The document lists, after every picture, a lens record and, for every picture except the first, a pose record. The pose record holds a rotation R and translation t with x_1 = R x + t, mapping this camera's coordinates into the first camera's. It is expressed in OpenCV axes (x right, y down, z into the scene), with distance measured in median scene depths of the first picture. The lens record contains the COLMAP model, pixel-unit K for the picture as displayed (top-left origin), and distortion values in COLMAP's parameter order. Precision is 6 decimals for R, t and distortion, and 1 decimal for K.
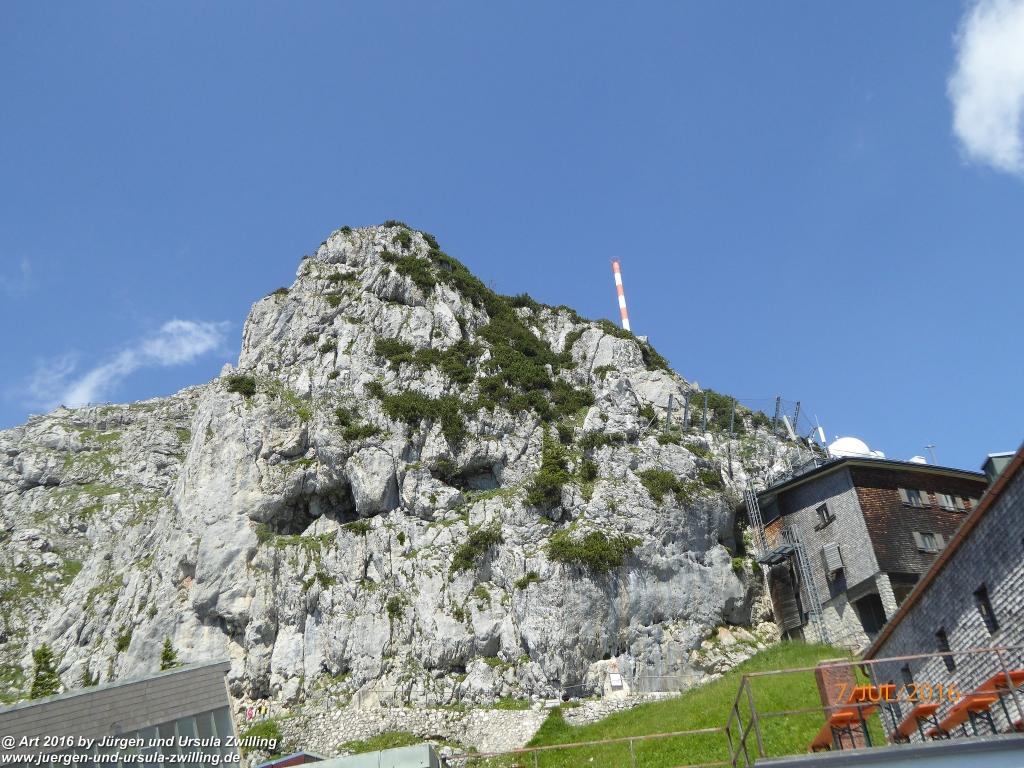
lens RADIAL K [[959.6, 0, 544.2], [0, 959.6, 381.1], [0, 0, 1]] dist [0.008339, 0.000000]
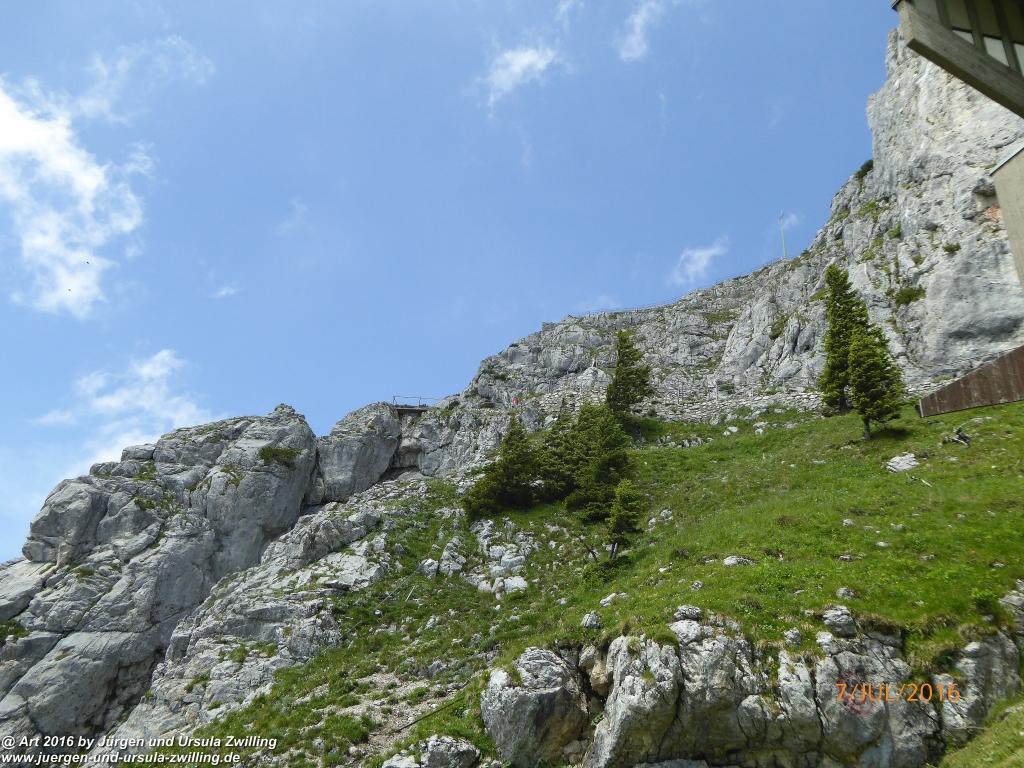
lens RADIAL K [[959.6, 0, 511.6], [0, 959.6, 373.0], [0, 0, 1]] dist [0.008339, 0.000000]
pose [[0.918189, -0.057673, -0.391922, -0.392975], [0.029523, 0.996556, -0.077483, 0.341640], [0.395041, 0.059574, 0.916730, 0.211481]]
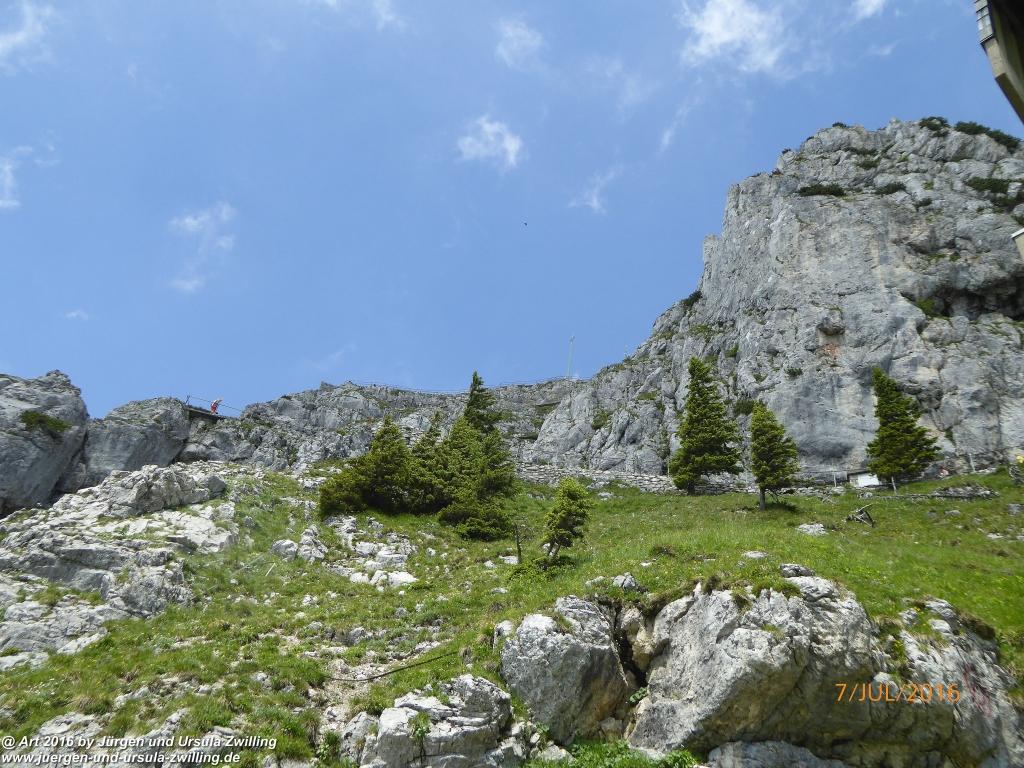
lens RADIAL K [[959.6, 0, 531.6], [0, 959.6, 360.7], [0, 0, 1]] dist [0.008339, 0.000000]
pose [[0.982338, 0.138734, -0.125556, -0.467484], [-0.163202, 0.963488, -0.212266, 0.383331], [0.091523, 0.229008, 0.969112, 0.237237]]
